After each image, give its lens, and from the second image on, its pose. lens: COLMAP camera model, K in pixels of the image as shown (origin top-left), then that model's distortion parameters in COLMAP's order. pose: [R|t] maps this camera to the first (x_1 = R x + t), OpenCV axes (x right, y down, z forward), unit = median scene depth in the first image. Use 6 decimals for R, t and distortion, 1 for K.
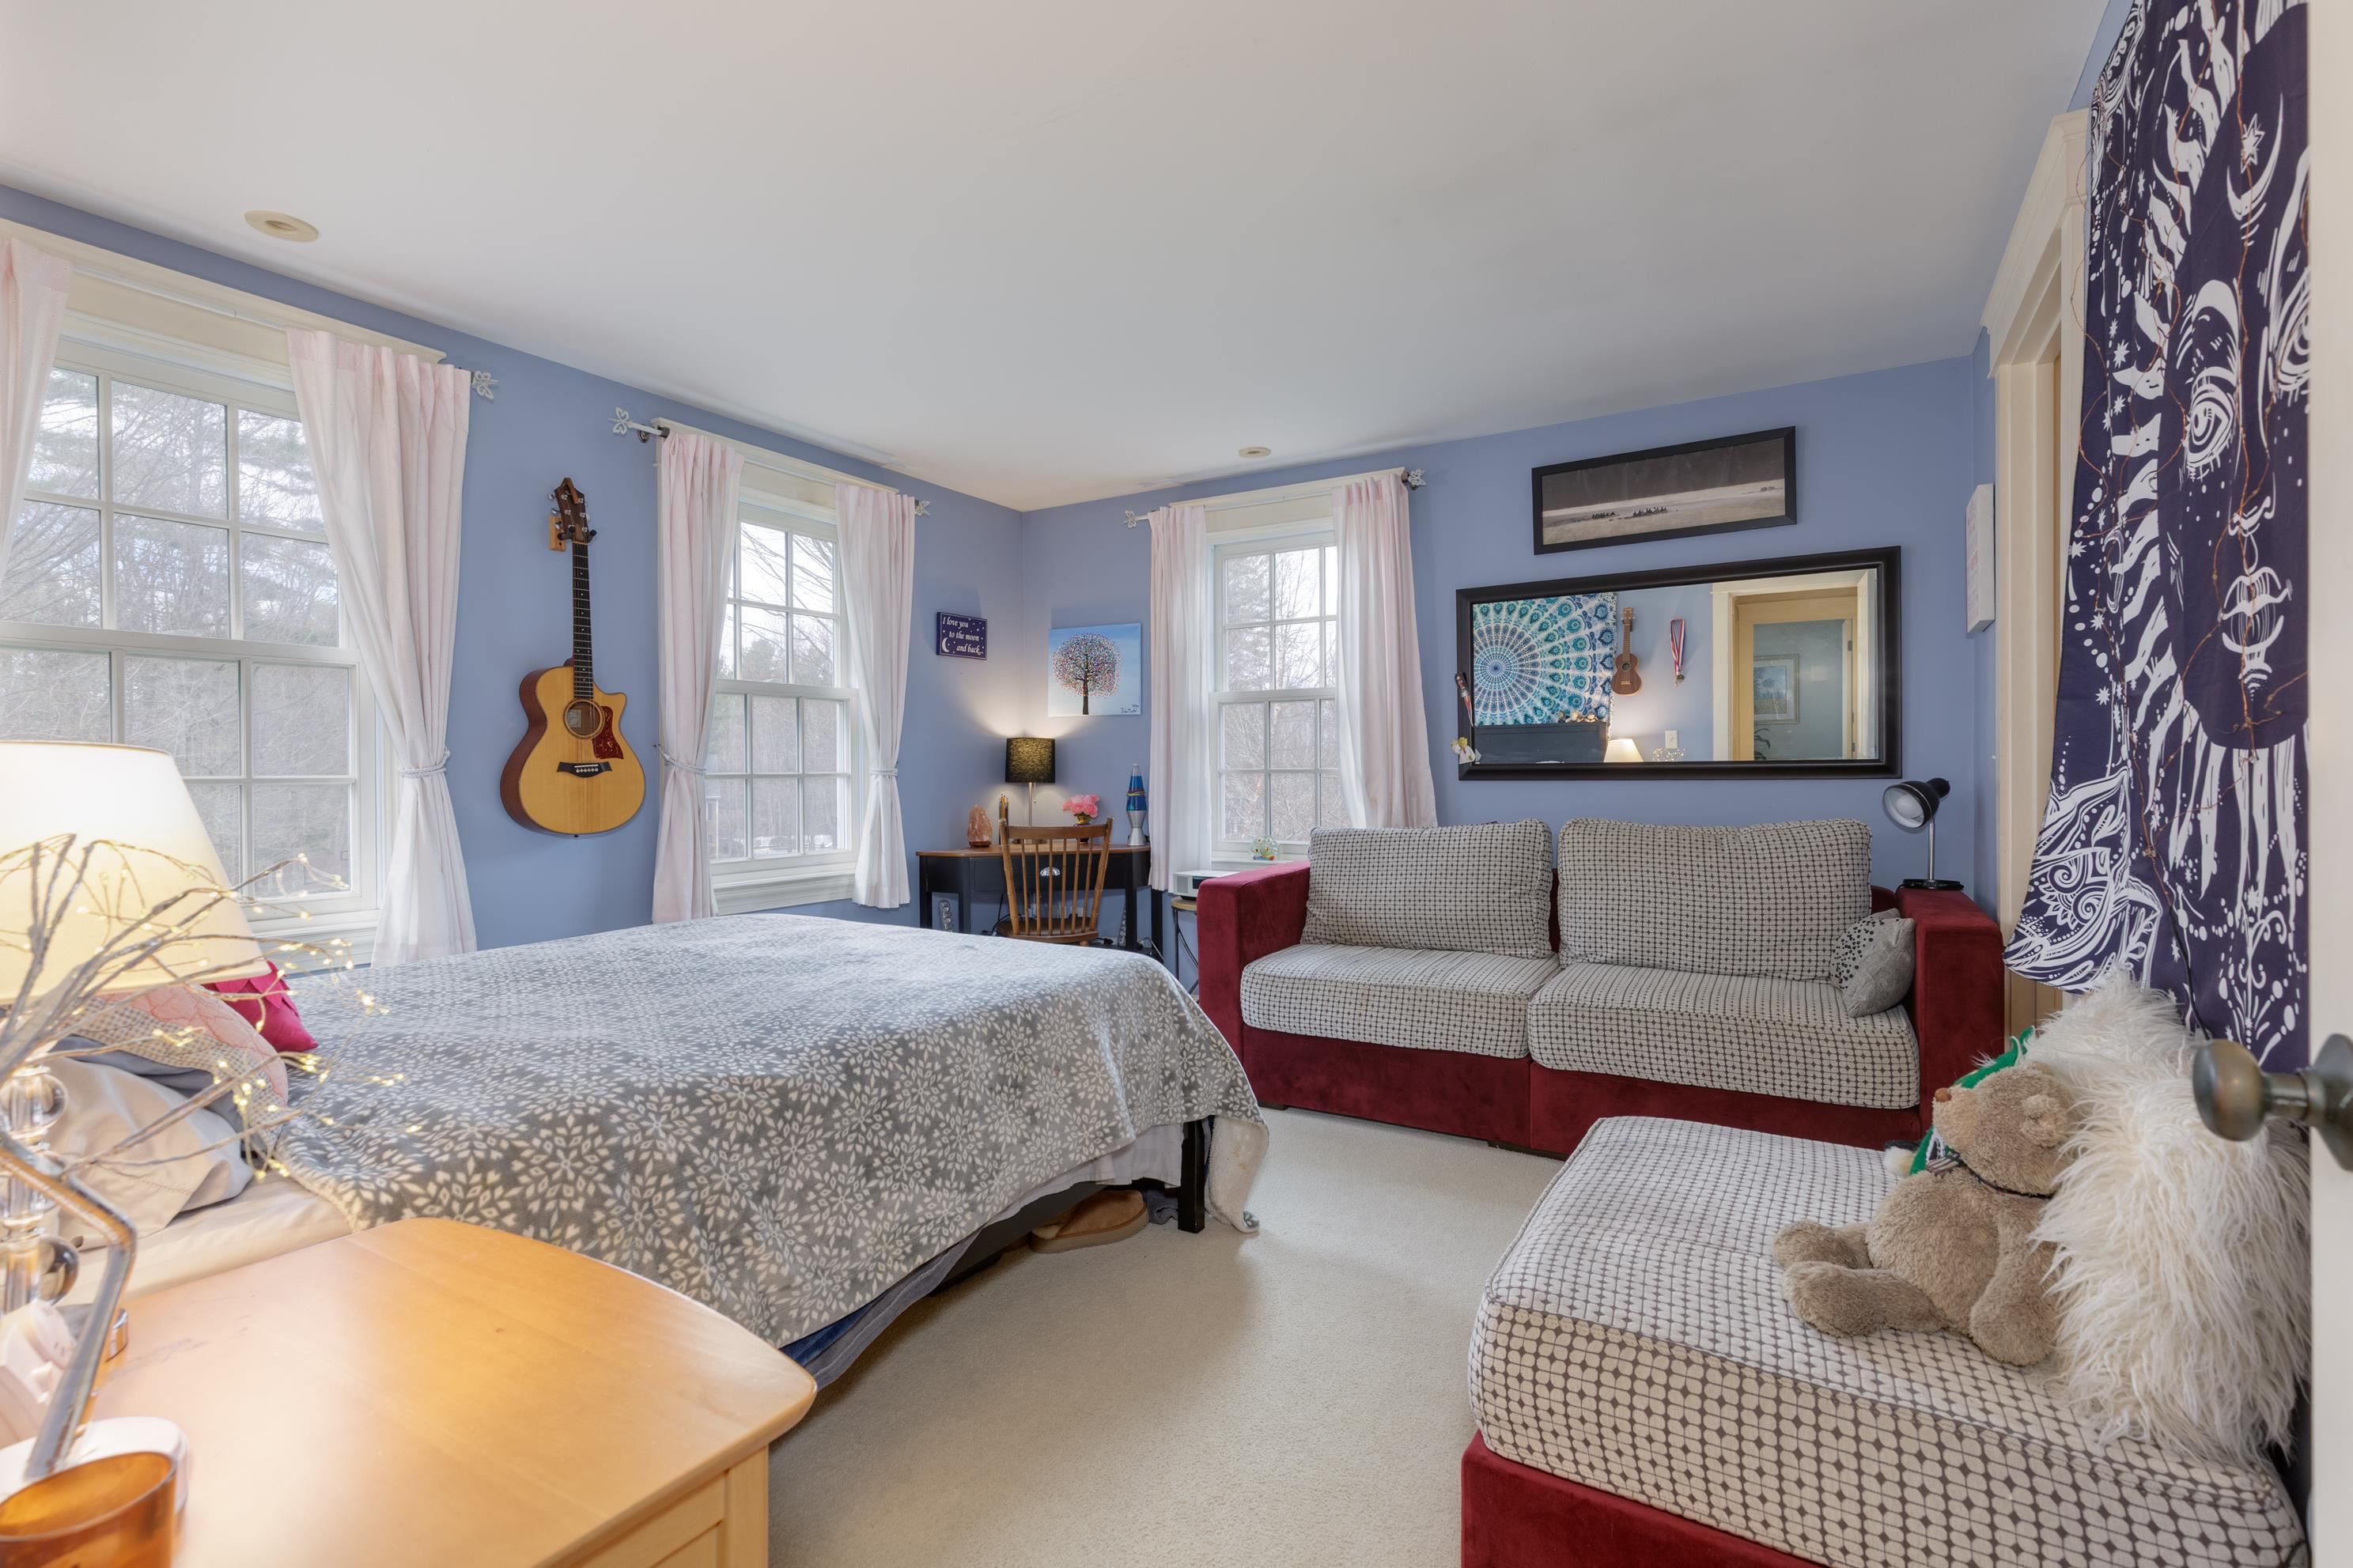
lens RADIAL K [[1088.4, 0, 1171.6], [0, 1088.4, 781.6], [0, 0, 1]] dist [0.001263, -0.000064]
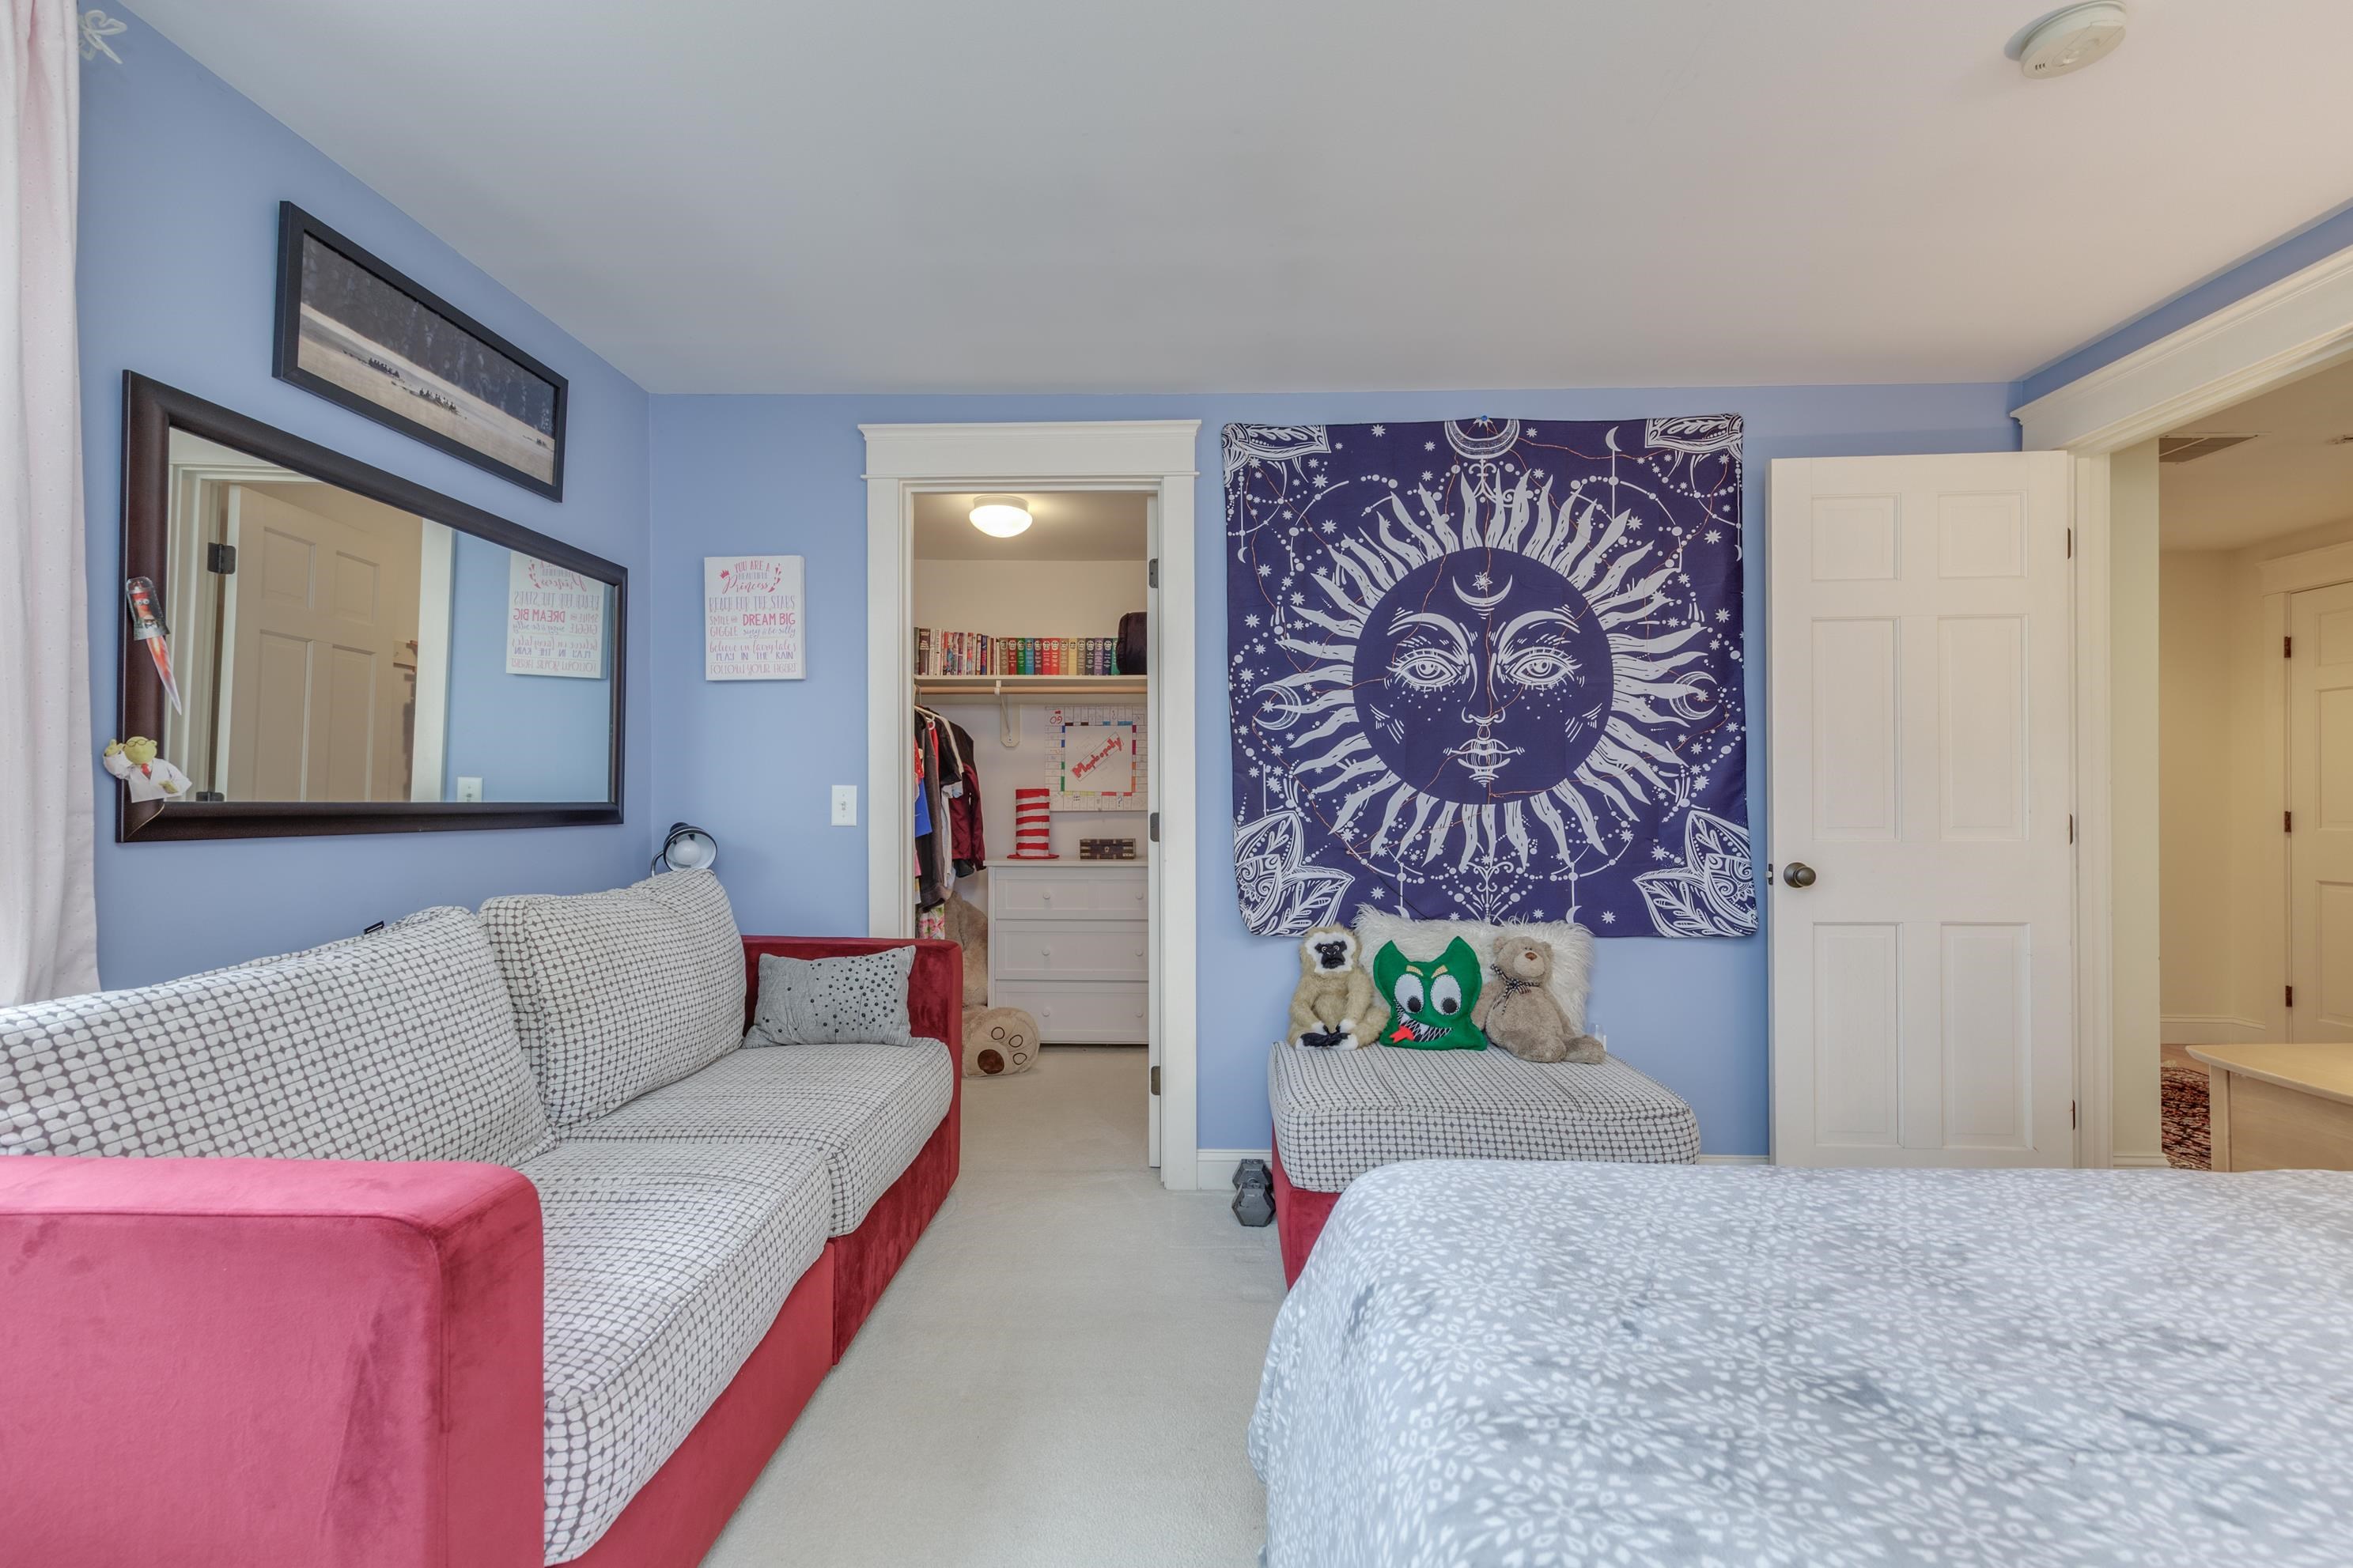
lens RADIAL K [[1088.4, 0, 1171.6], [0, 1088.4, 781.6], [0, 0, 1]] dist [0.001263, -0.000064]
pose [[-0.506142, 0.018954, 0.862242, -0.322795], [0.009026, 0.999820, -0.016680, -0.016822], [-0.862403, -0.000660, -0.506222, 1.009343]]
